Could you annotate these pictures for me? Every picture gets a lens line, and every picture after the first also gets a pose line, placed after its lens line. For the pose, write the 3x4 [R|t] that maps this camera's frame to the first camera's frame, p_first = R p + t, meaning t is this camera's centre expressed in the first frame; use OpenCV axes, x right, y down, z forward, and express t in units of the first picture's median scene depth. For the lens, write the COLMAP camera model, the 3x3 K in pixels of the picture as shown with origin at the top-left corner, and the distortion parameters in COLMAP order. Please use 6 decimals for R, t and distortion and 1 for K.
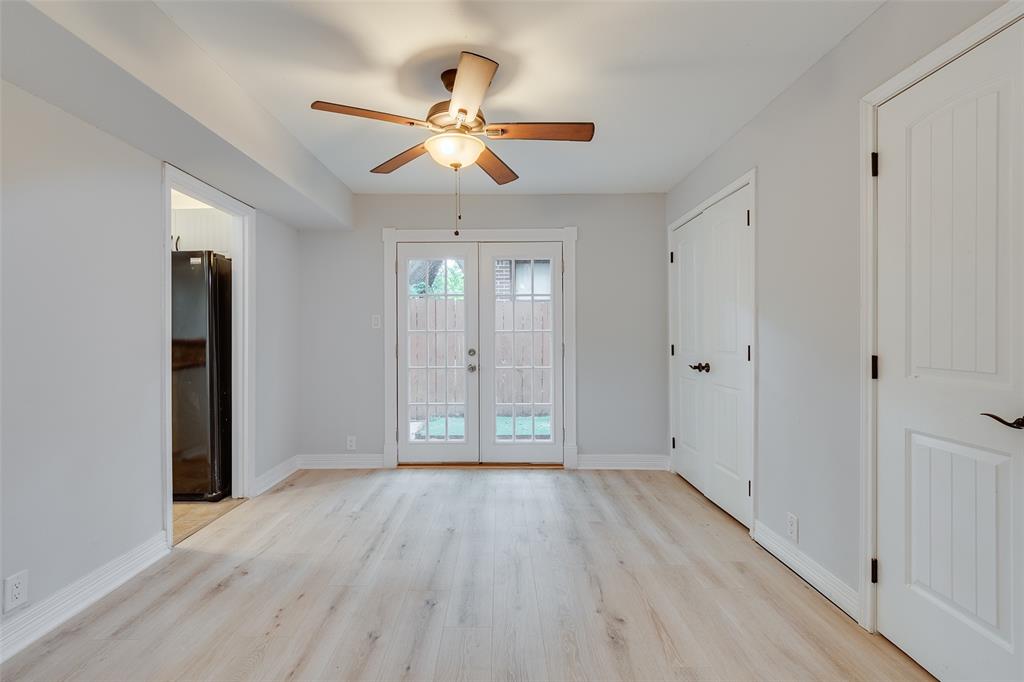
lens RADIAL K [[455.6, 0, 501.4], [0, 455.6, 338.2], [0, 0, 1]] dist [-0.002001, 0.000195]
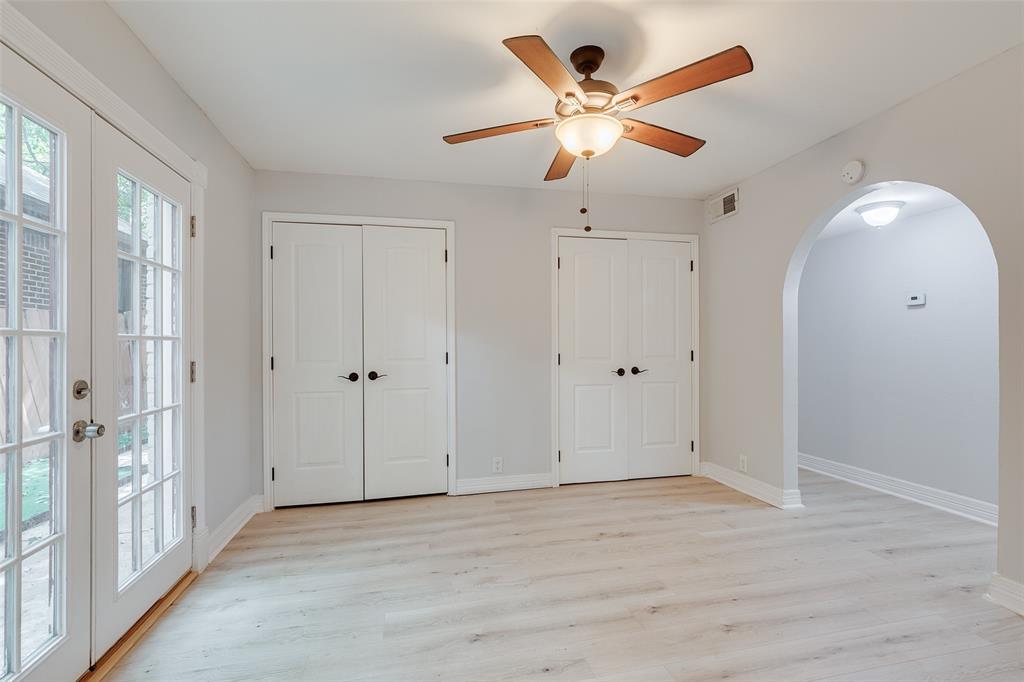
lens RADIAL K [[455.6, 0, 501.5], [0, 455.6, 342.2], [0, 0, 1]] dist [-0.002001, 0.000195]
pose [[-0.206592, 0.008346, 0.978392, -0.805860], [0.011758, 0.999913, -0.006047, -0.003720], [-0.978357, 0.010255, -0.206672, 1.148787]]
